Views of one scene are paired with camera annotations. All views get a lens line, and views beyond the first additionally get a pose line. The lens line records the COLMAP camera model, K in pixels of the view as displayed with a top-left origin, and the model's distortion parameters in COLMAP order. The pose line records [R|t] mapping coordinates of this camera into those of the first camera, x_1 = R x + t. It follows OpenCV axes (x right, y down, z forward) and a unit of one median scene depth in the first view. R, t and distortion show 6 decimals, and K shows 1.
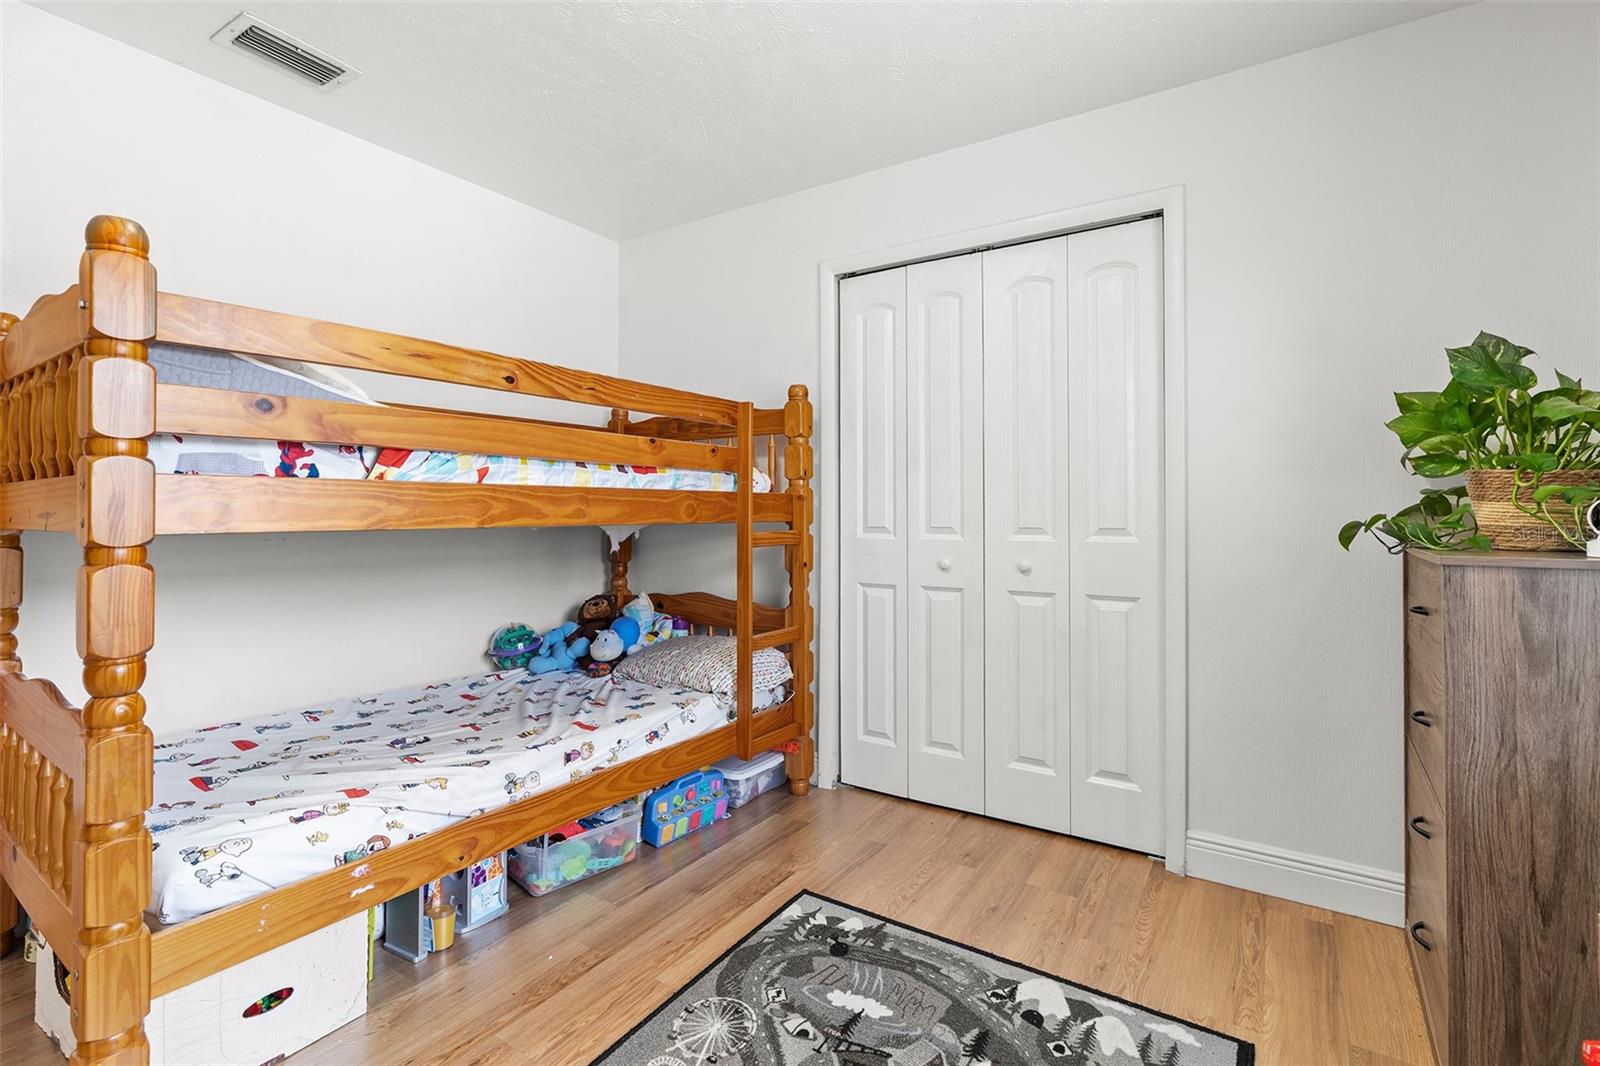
lens RADIAL K [[735.1, 0, 800.7], [0, 735.1, 497.7], [0, 0, 1]] dist [-0.008113, 0.002577]
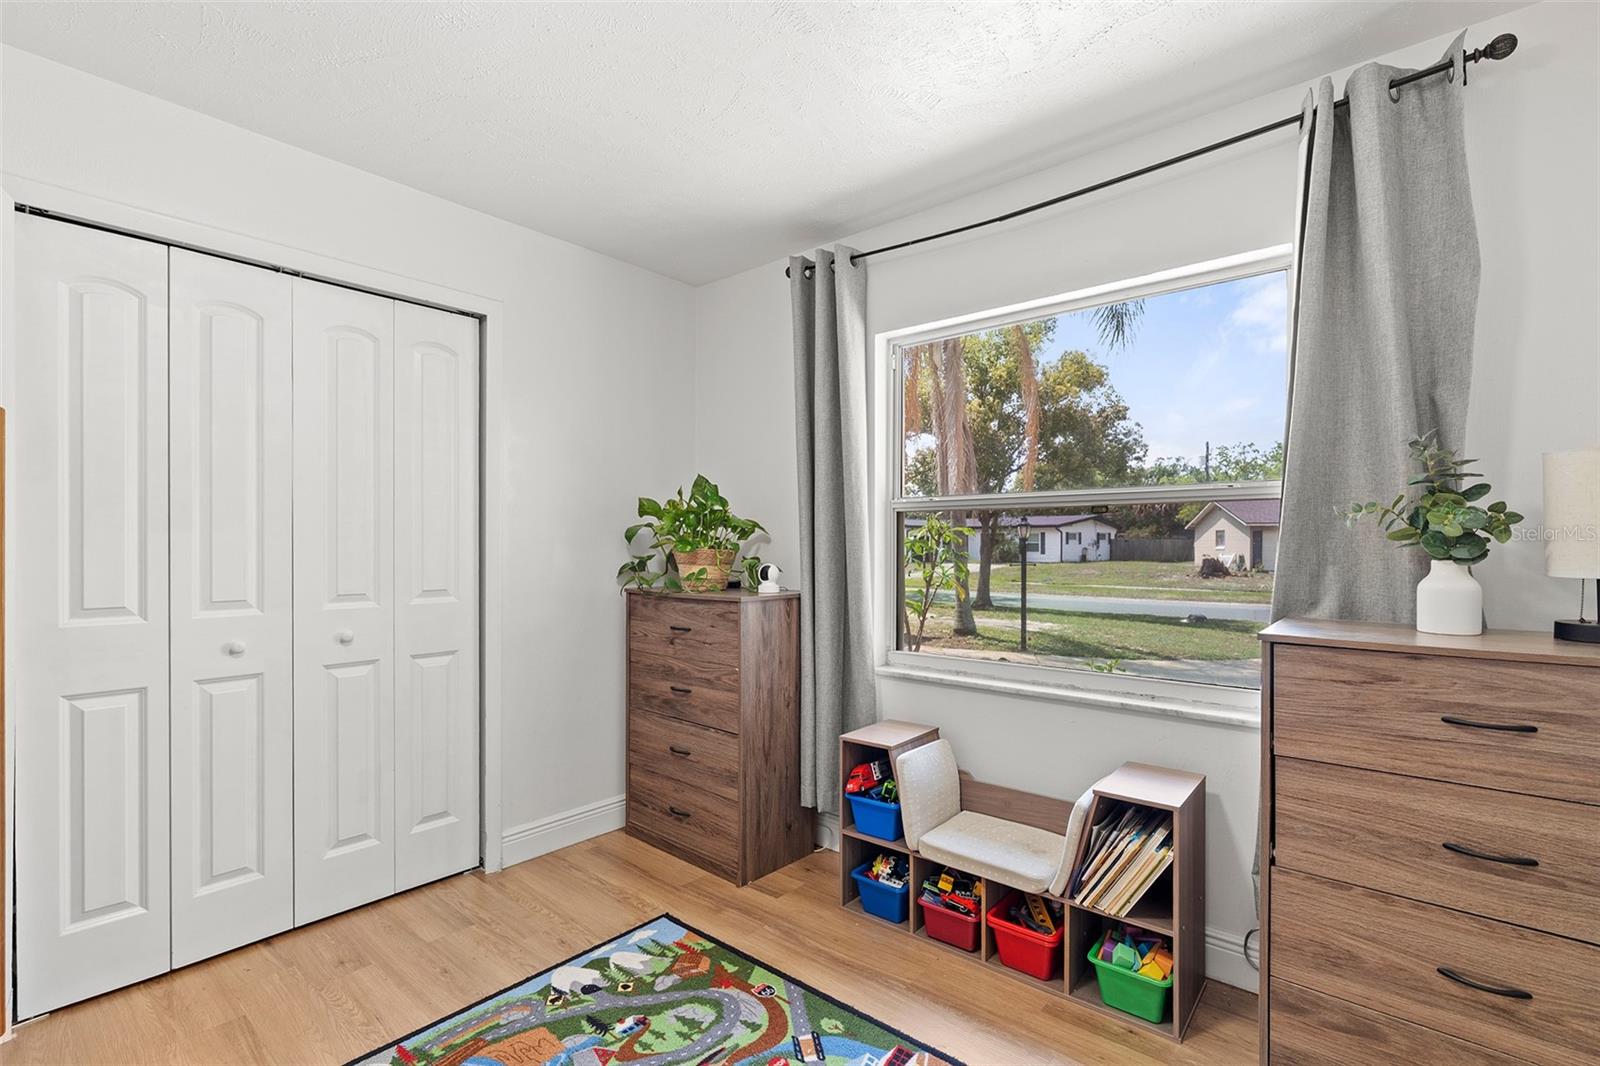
lens RADIAL K [[735.1, 0, 796.5], [0, 735.1, 542.9], [0, 0, 1]] dist [-0.008113, 0.002577]
pose [[0.130229, -0.000169, 0.991484, -0.620718], [-0.018695, 0.999822, 0.002626, -0.043784], [-0.991308, -0.018877, 0.130202, 0.354796]]
